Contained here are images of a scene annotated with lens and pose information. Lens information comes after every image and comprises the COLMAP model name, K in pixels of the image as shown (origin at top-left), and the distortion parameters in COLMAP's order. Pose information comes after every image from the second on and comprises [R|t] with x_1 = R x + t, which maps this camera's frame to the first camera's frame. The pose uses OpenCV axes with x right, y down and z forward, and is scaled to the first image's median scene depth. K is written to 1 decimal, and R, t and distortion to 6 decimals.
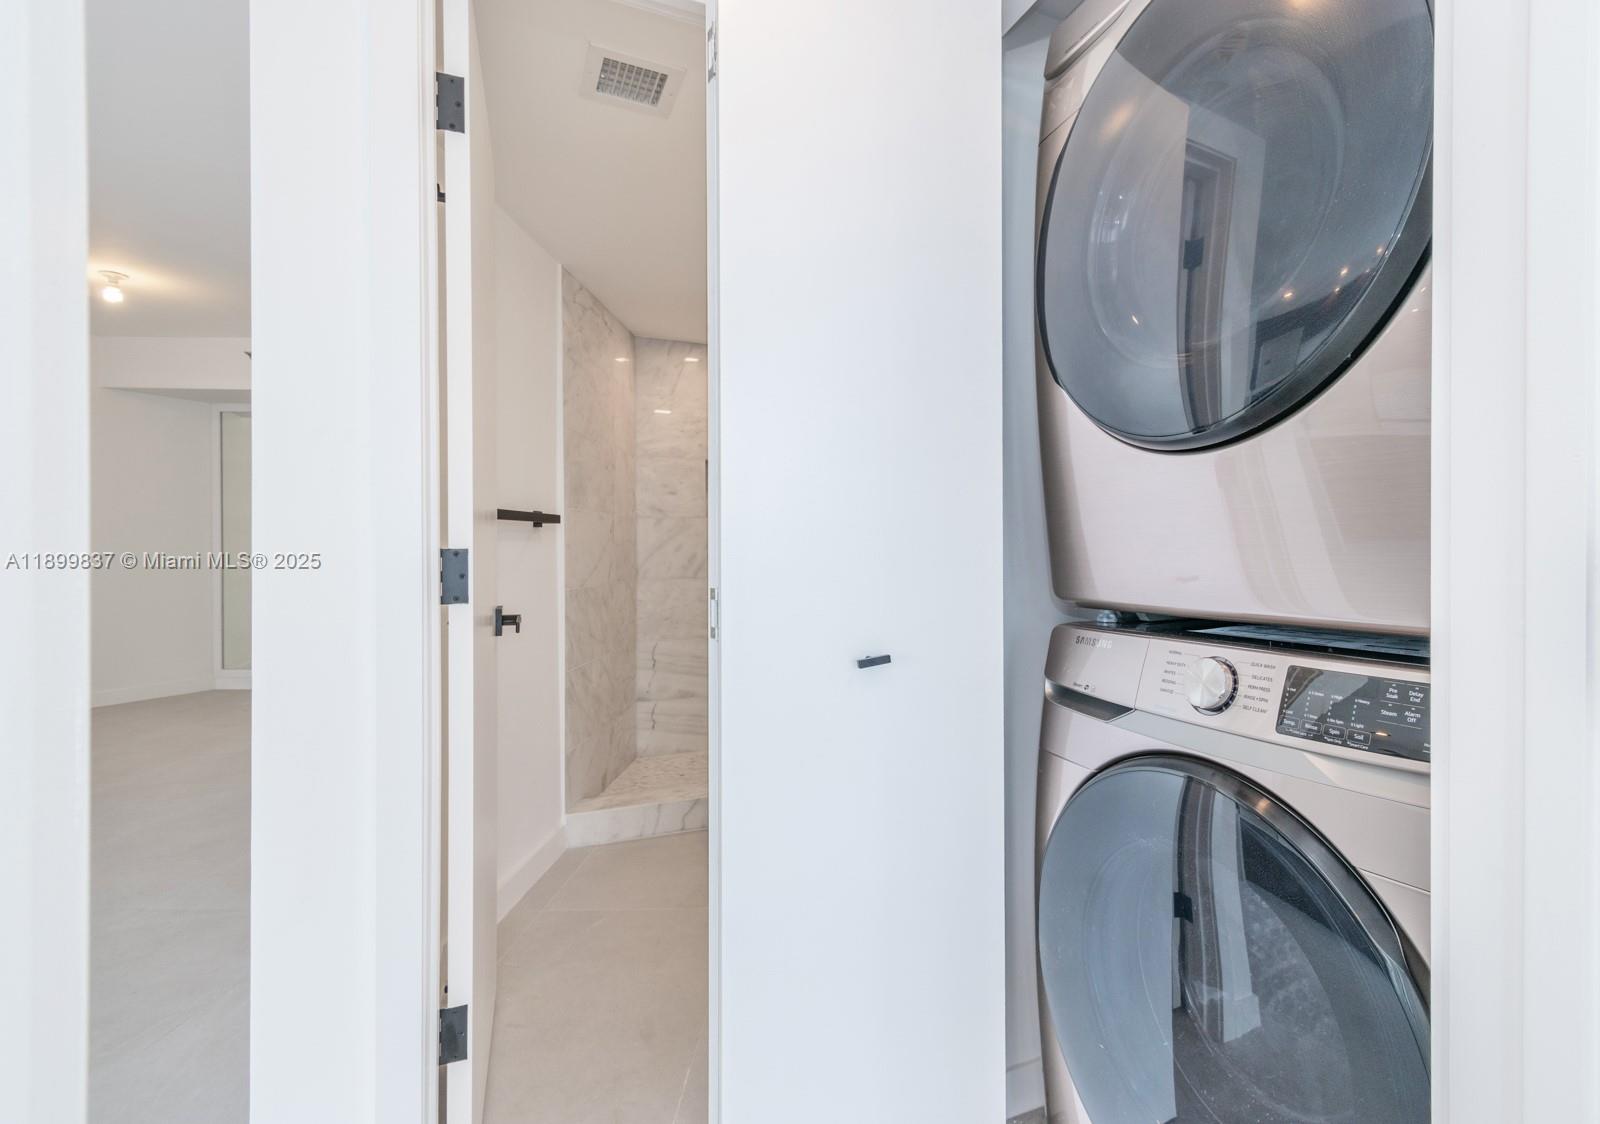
lens RADIAL K [[735.0, 0, 800.0], [0, 735.0, 562.0], [0, 0, 1]] dist [0.000203, 0.000017]
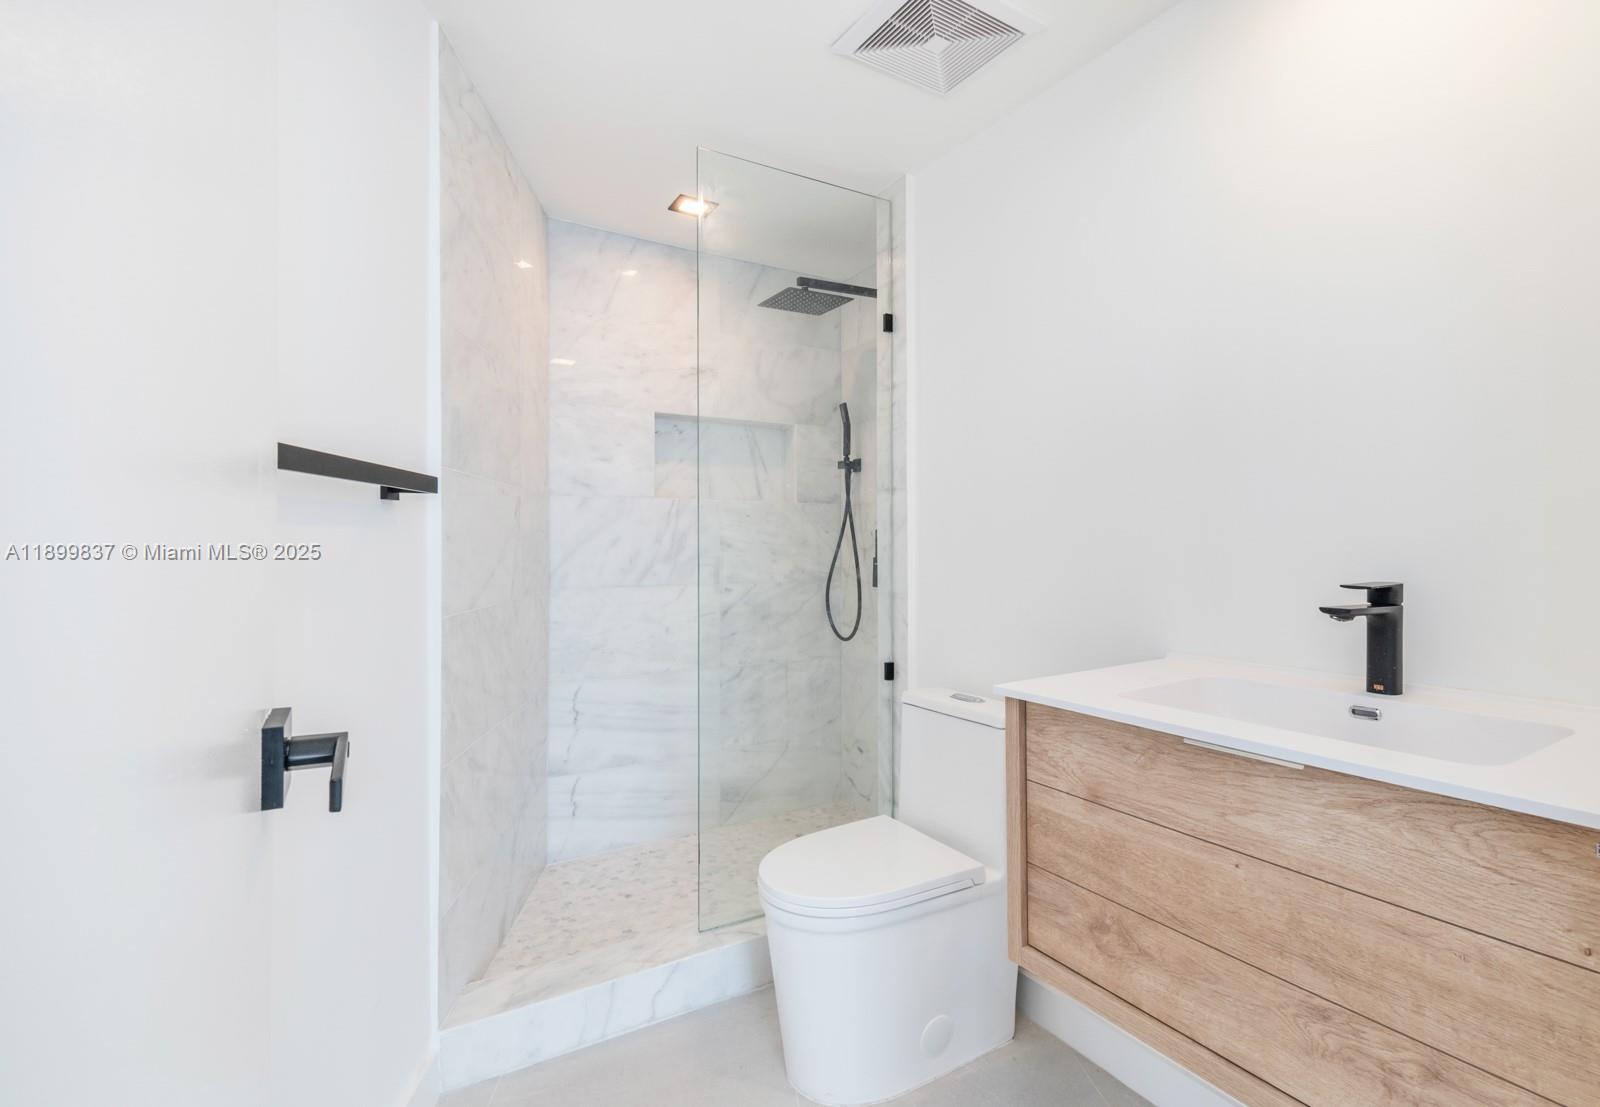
lens RADIAL K [[727.9, 0, 800.0], [0, 727.9, 553.5], [0, 0, 1]] dist [0.008731, -0.000154]
pose [[0.983369, 0.006510, 0.181502, -0.122765], [-0.005831, 0.999974, -0.004270, -0.006641], [-0.181525, 0.003140, 0.983381, 0.327204]]
